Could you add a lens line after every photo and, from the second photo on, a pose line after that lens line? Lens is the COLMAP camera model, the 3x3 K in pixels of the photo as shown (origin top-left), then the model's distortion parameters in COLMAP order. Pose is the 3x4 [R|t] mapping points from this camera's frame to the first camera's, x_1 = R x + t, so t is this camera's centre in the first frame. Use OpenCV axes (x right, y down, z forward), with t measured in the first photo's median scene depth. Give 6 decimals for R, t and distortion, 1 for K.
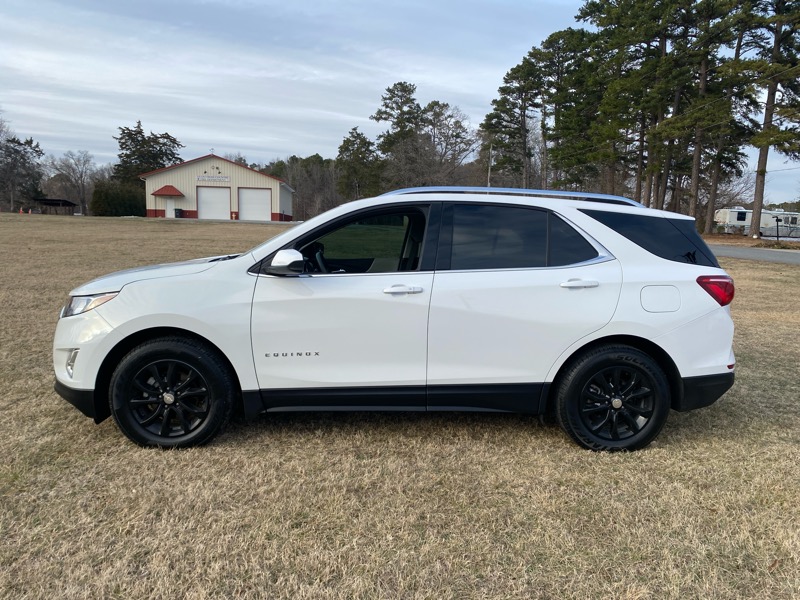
lens RADIAL K [[637.7, 0, 406.2], [0, 637.7, 301.1], [0, 0, 1]] dist [0.044555, -0.046496]
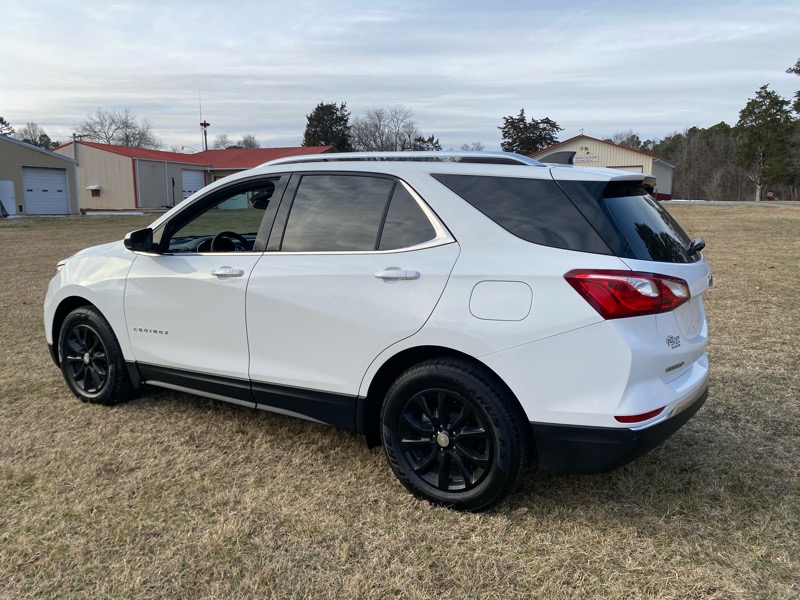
lens RADIAL K [[637.7, 0, 412.0], [0, 637.7, 299.6], [0, 0, 1]] dist [0.044555, -0.046496]
pose [[0.800251, 0.063804, -0.596261, 0.092118], [-0.048796, 0.997955, 0.041299, -0.003596], [0.597676, -0.003954, 0.801728, 0.050898]]
